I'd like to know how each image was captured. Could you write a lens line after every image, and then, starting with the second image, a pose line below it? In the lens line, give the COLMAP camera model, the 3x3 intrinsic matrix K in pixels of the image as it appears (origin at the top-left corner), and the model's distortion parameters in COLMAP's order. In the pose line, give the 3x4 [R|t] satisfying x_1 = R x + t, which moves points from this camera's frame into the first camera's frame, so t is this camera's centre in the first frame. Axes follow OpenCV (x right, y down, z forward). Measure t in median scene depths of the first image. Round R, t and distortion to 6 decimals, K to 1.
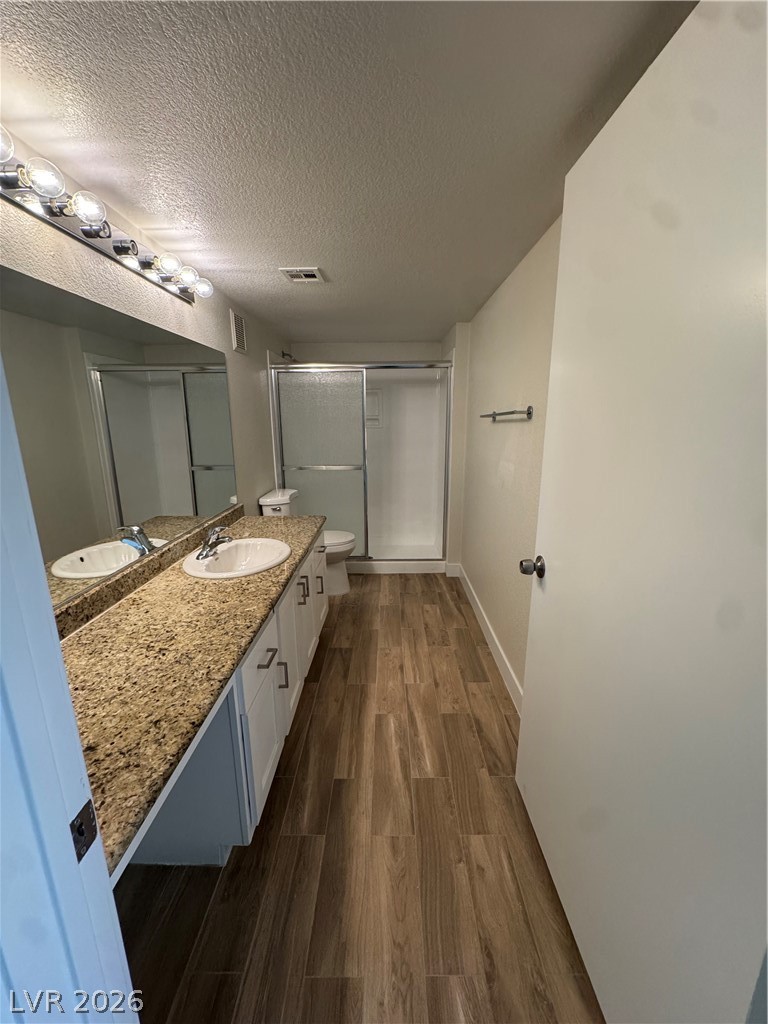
lens RADIAL K [[408.3, 0, 384.0], [0, 408.3, 512.0], [0, 0, 1]] dist [-0.003678, 0.000072]
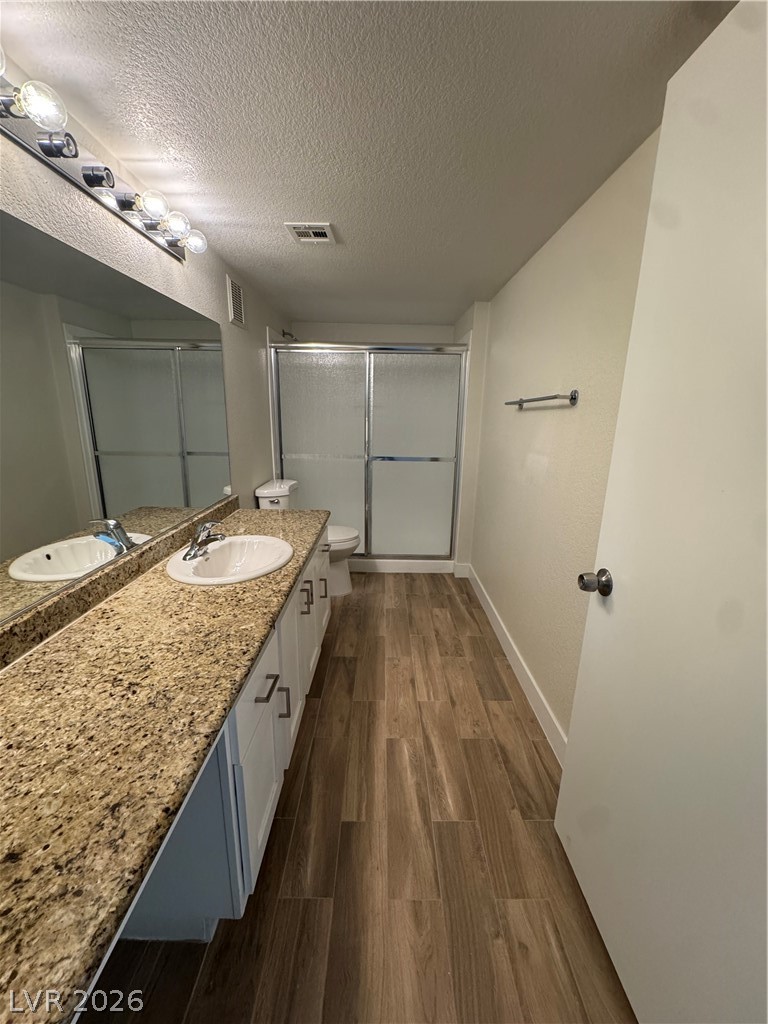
lens RADIAL K [[408.3, 0, 384.0], [0, 408.3, 512.0], [0, 0, 1]] dist [-0.003678, 0.000072]
pose [[0.999658, 0.021320, 0.015141, -0.062884], [-0.021588, 0.999609, 0.017773, -0.009864], [-0.014756, -0.018094, 0.999727, 0.164733]]
